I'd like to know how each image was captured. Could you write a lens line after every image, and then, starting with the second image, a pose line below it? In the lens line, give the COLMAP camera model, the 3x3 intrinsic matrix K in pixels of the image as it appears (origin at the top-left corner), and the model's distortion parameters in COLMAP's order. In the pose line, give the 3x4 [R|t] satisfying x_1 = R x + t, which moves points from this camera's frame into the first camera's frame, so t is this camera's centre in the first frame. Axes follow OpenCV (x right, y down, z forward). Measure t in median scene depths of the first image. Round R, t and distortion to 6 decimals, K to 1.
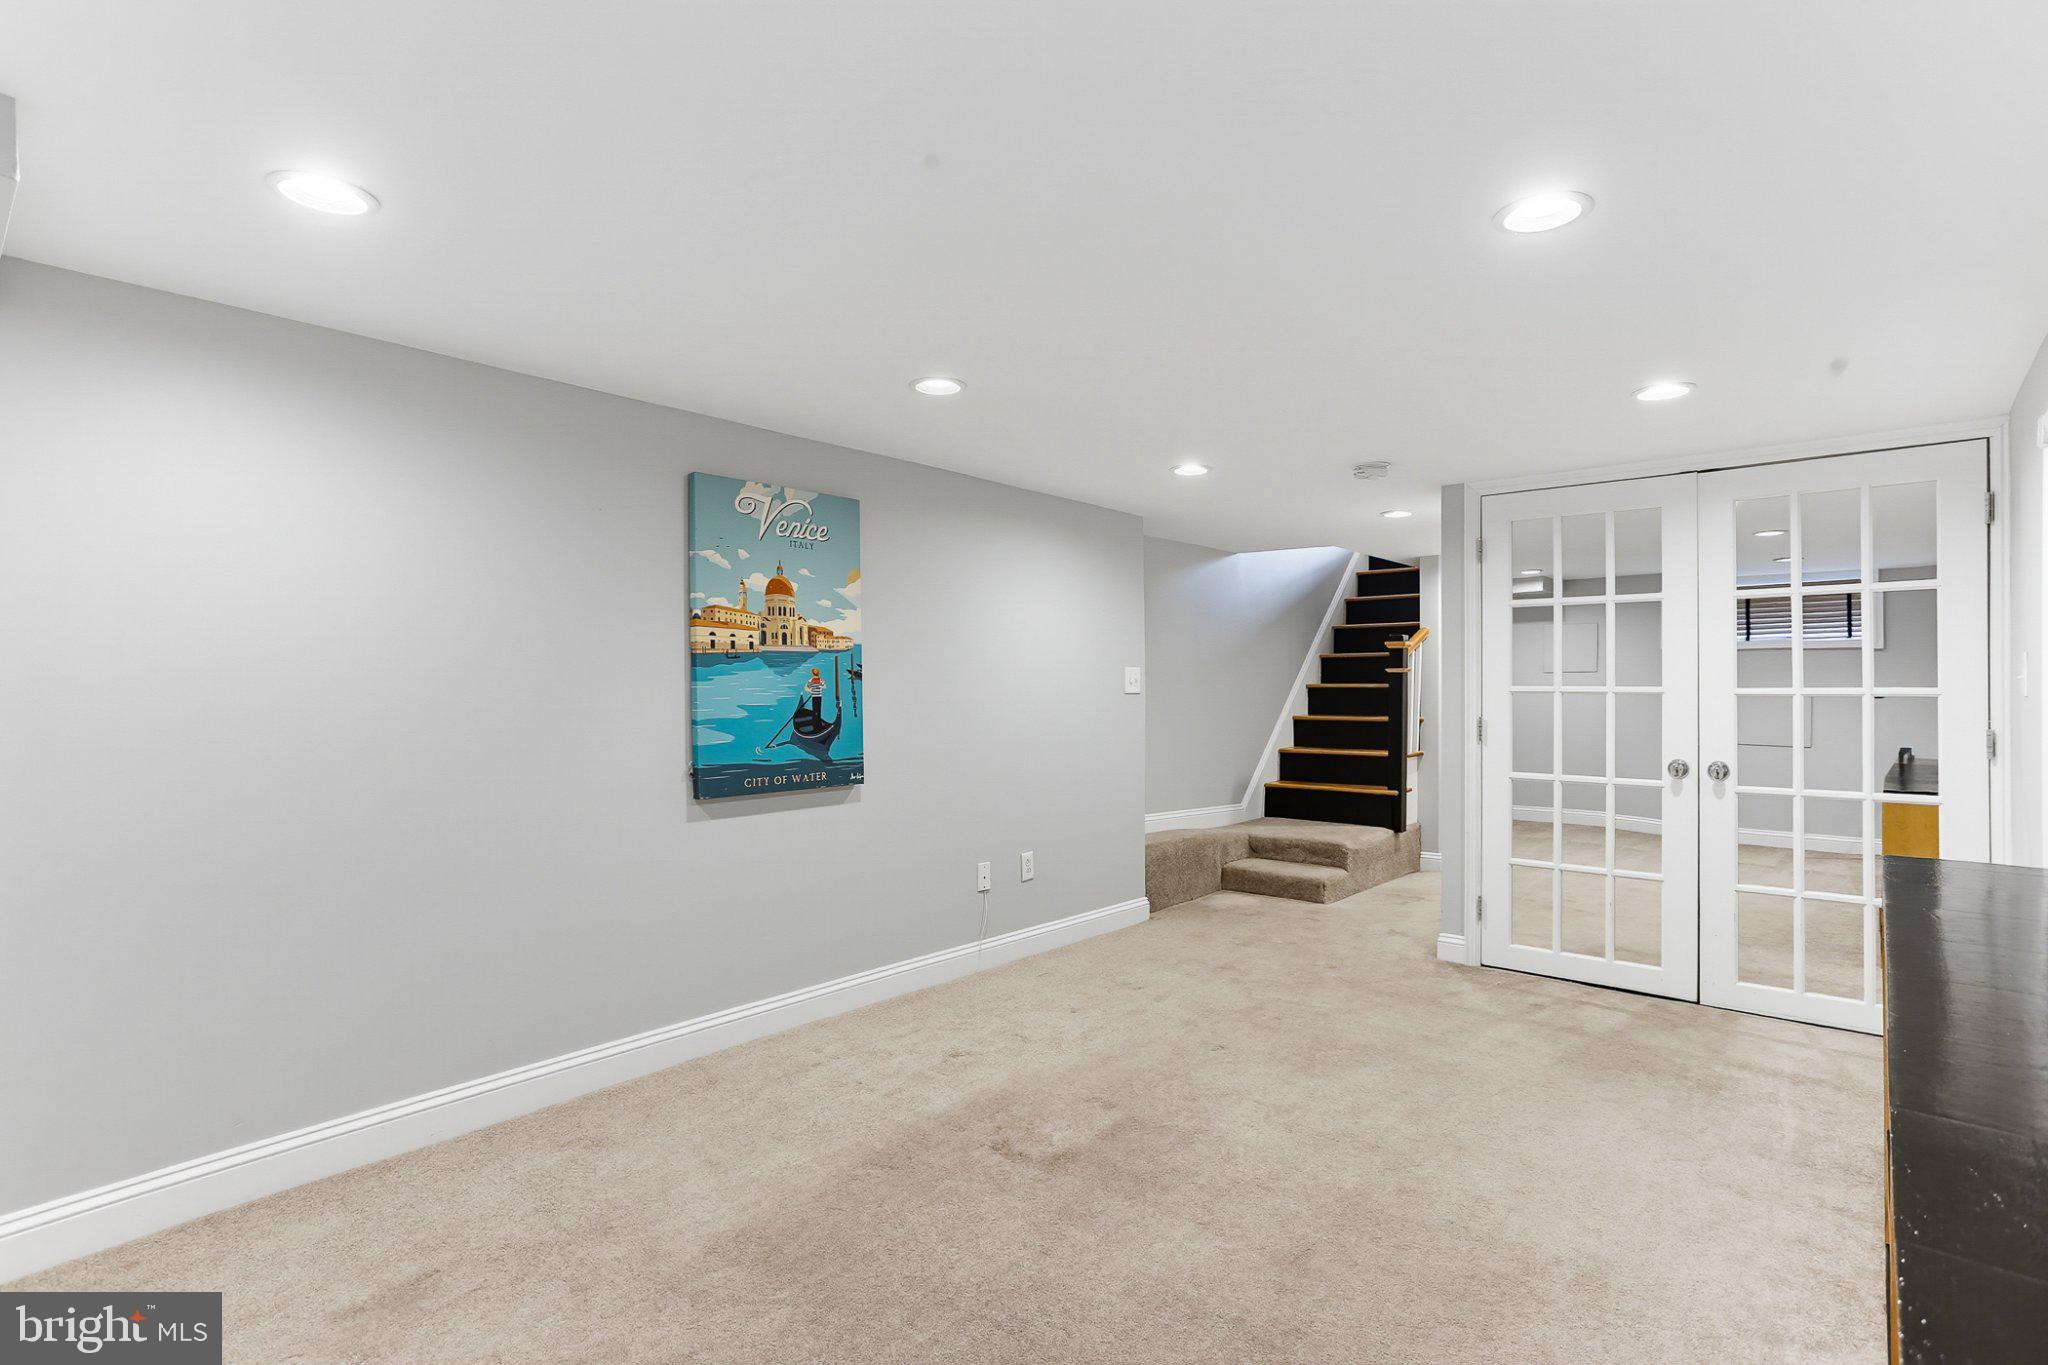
lens RADIAL K [[999.5, 0, 1027.5], [0, 999.5, 673.4], [0, 0, 1]] dist [-0.028064, 0.000403]
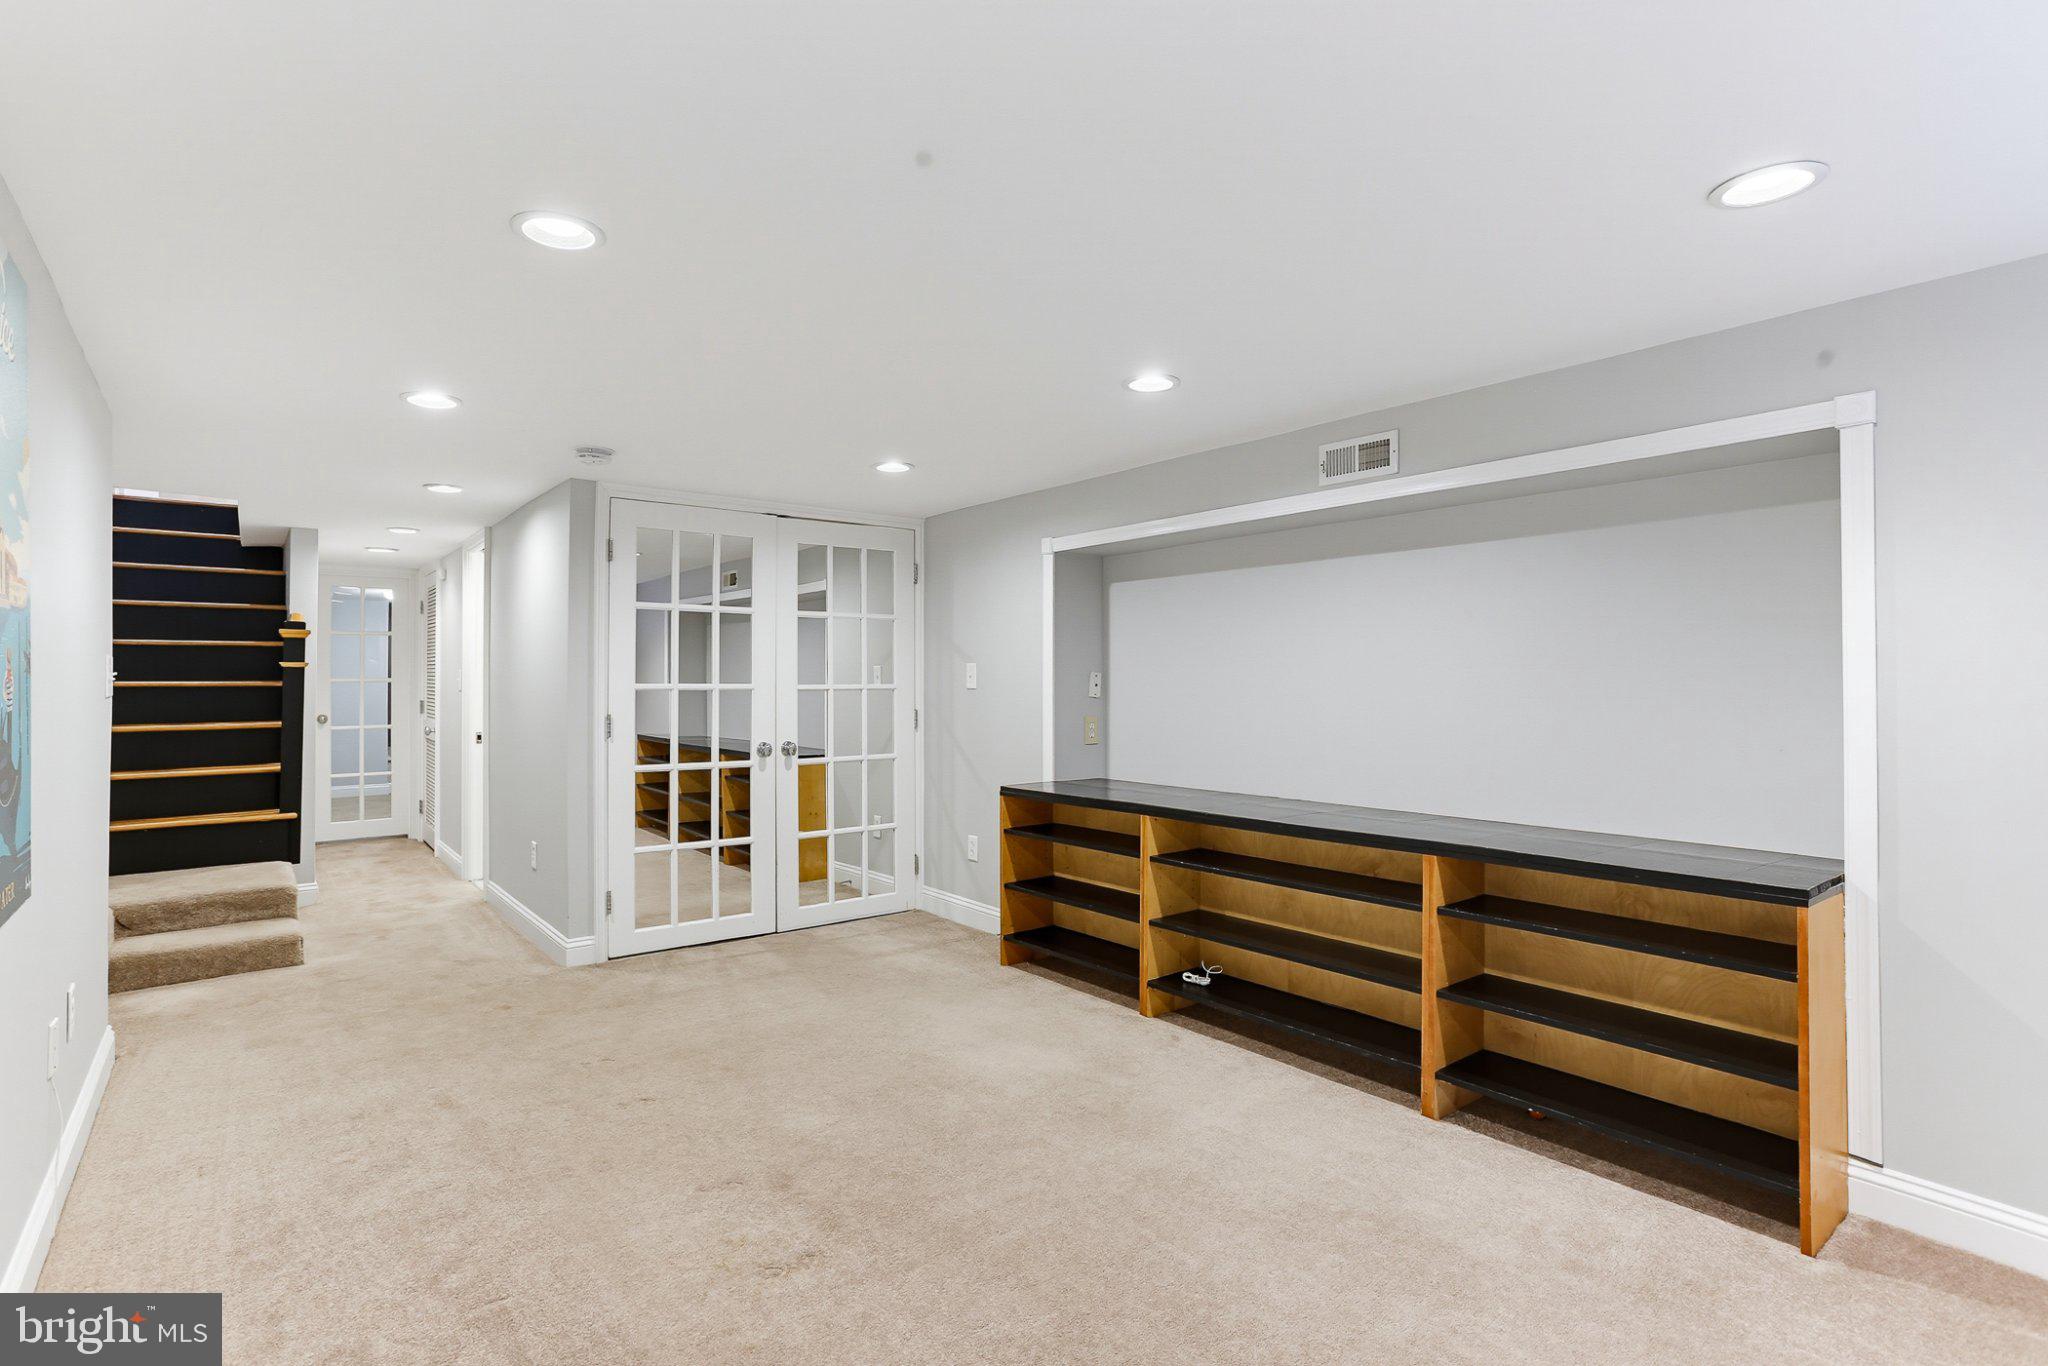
lens RADIAL K [[986.8, 0, 1028.9], [0, 986.8, 660.4], [0, 0, 1]] dist [-0.016833, 0.000573]
pose [[0.183224, 0.019807, 0.982872, -0.501028], [-0.010568, 0.999779, -0.018177, 0.002566], [-0.983014, -0.007056, 0.183392, 0.432158]]
